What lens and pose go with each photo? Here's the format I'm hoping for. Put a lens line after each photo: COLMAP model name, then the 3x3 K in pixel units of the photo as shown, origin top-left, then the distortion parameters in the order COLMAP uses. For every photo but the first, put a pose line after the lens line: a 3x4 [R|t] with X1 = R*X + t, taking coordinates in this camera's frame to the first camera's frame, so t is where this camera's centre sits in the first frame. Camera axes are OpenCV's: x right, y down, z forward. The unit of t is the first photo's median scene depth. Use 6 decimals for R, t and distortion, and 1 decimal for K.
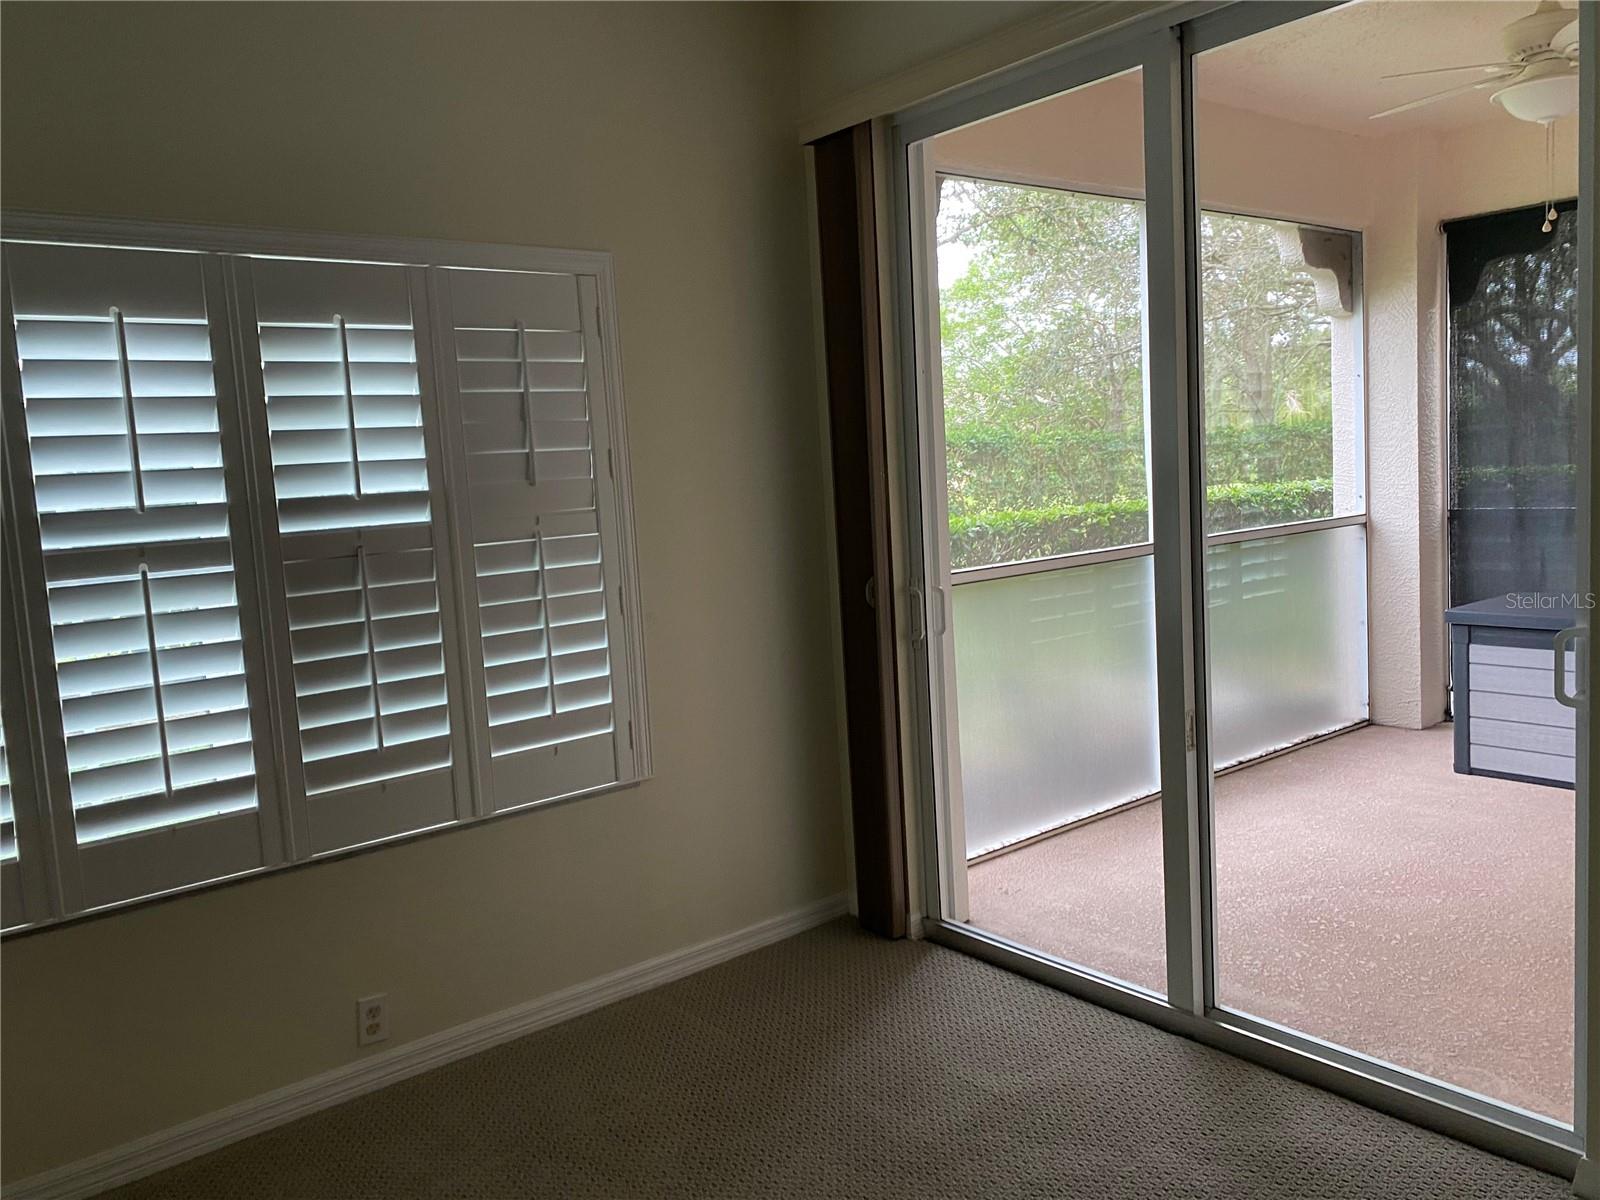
lens RADIAL K [[1209.3, 0, 808.2], [0, 1209.3, 584.8], [0, 0, 1]] dist [0.007249, -0.001198]
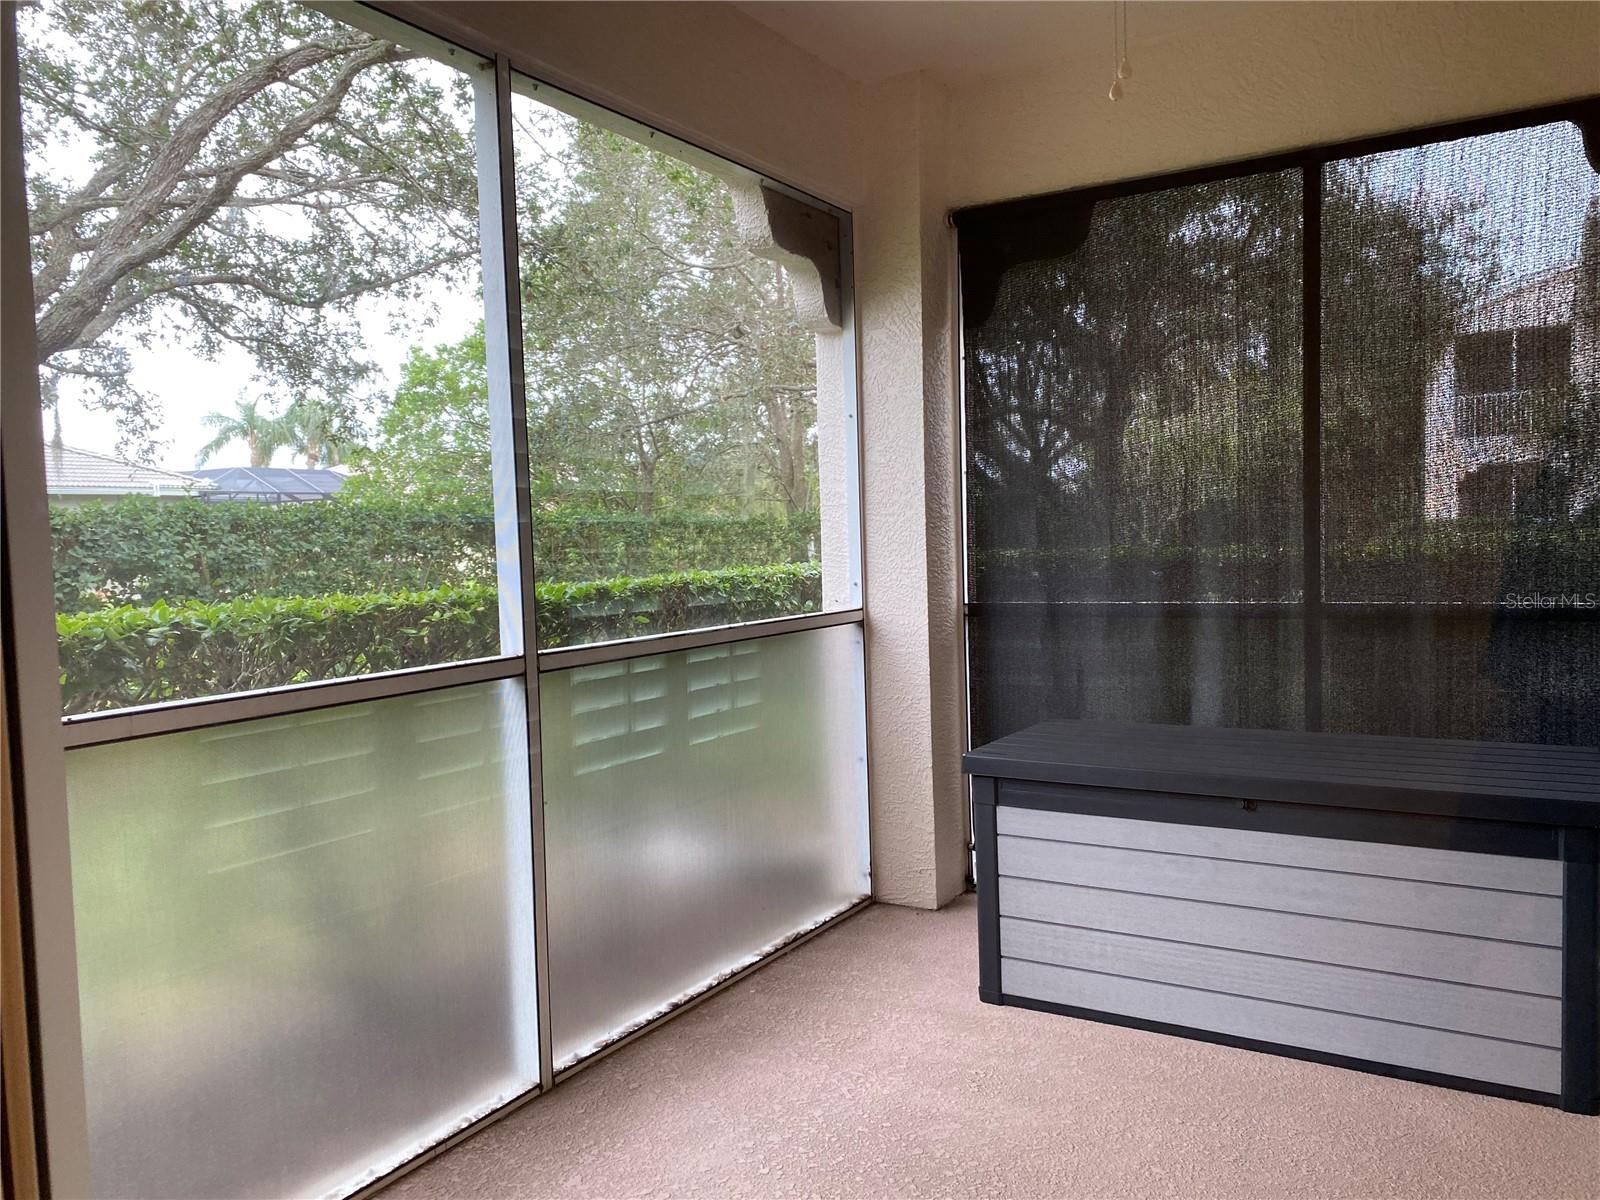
lens RADIAL K [[1209.3, 0, 813.4], [0, 1209.3, 608.1], [0, 0, 1]] dist [0.007249, -0.001198]
pose [[0.935783, 0.009238, 0.352456, 0.187501], [0.009405, 0.998647, -0.051147, -0.023164], [-0.352451, 0.051177, 0.934430, 0.354946]]
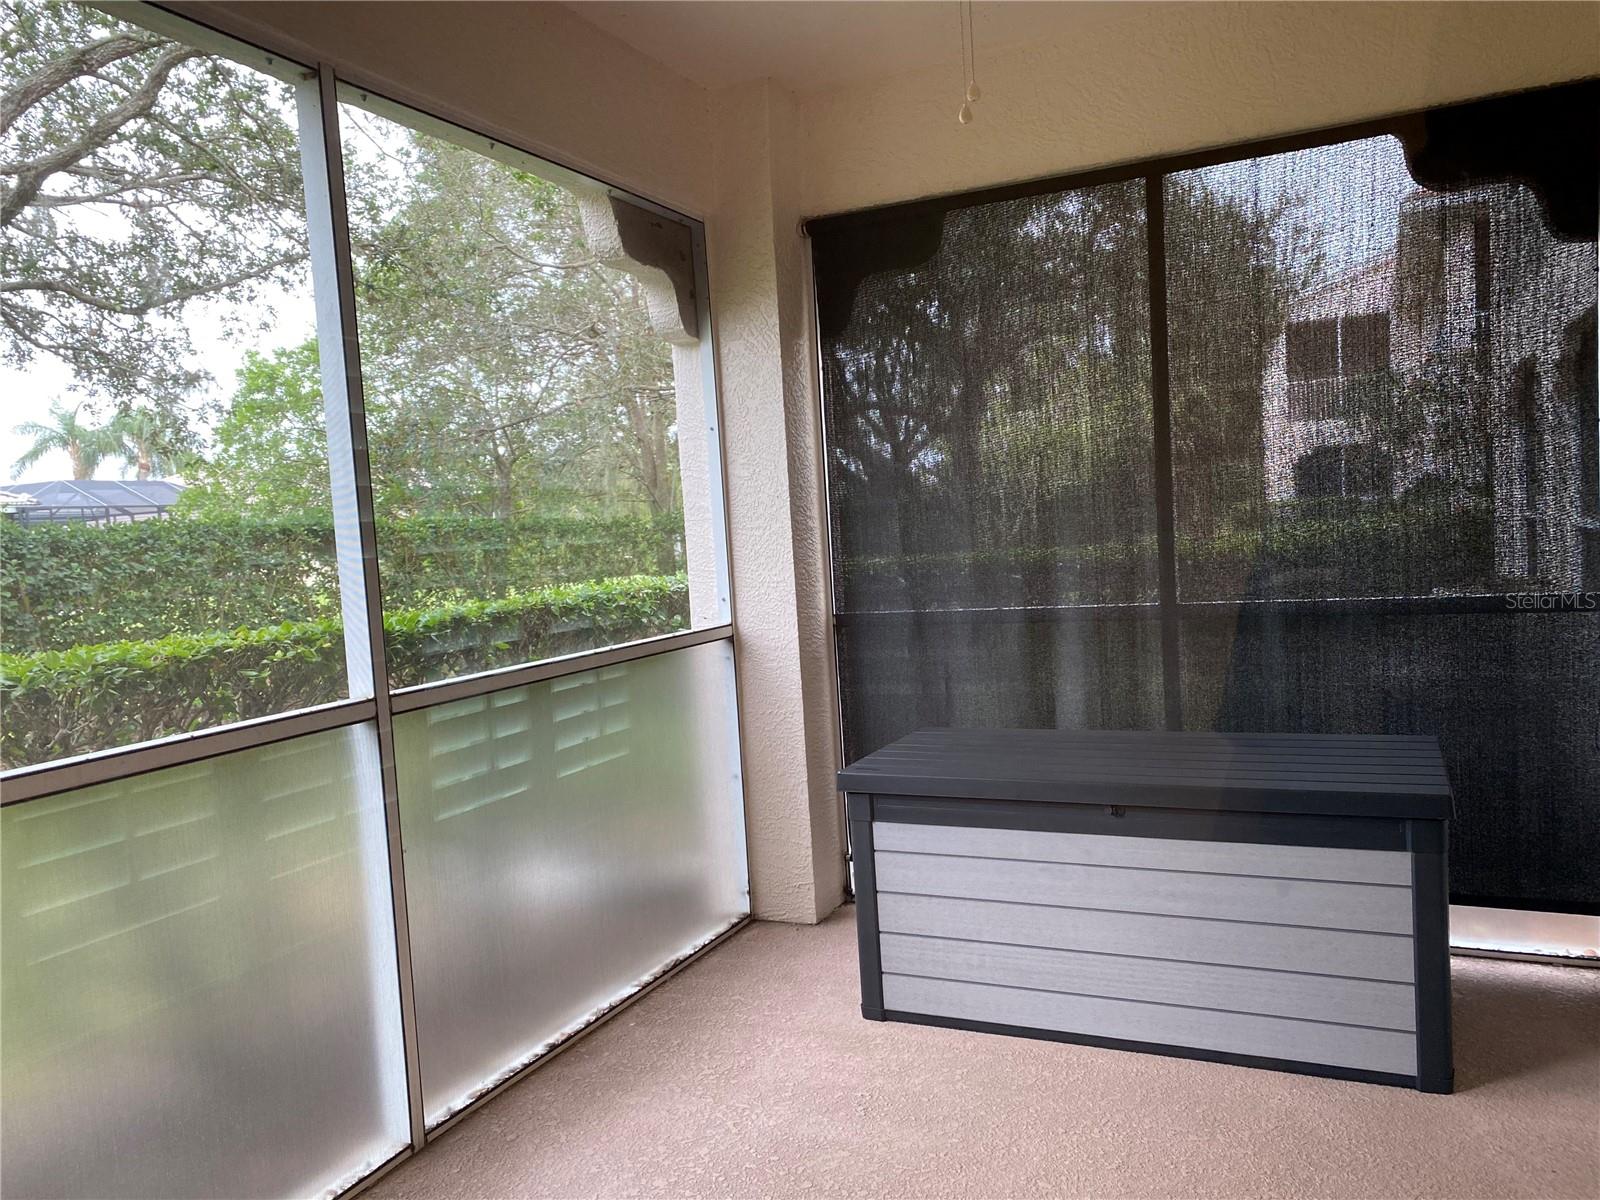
lens RADIAL K [[1209.3, 0, 811.3], [0, 1209.3, 612.1], [0, 0, 1]] dist [0.007249, -0.001198]
pose [[0.892294, -0.028145, 0.450576, 0.191358], [0.052052, 0.997813, -0.040752, -0.035349], [-0.448444, 0.059817, 0.891807, 0.362316]]
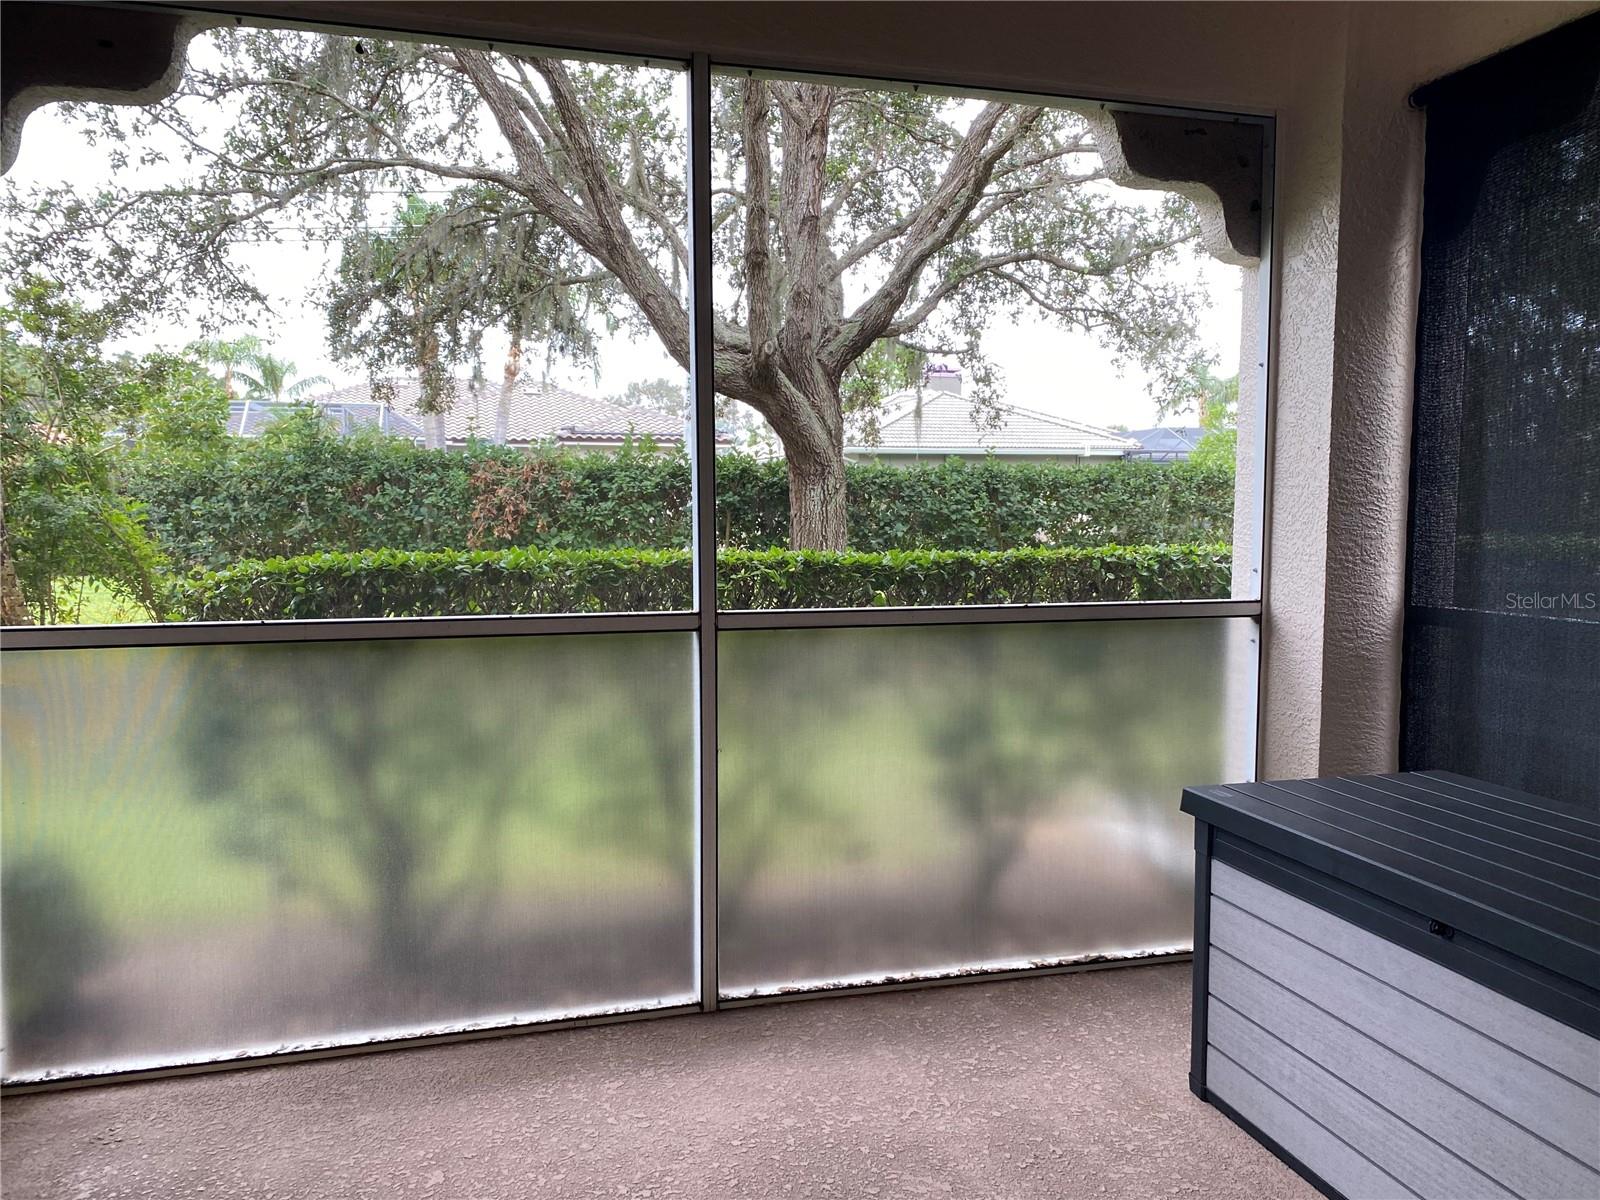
lens RADIAL K [[1209.3, 0, 791.7], [0, 1209.3, 614.4], [0, 0, 1]] dist [0.007249, -0.001198]
pose [[0.918272, 0.091876, -0.385144, 0.491258], [-0.091110, 0.995634, 0.020281, -0.044033], [0.385326, 0.016467, 0.922633, 0.378391]]
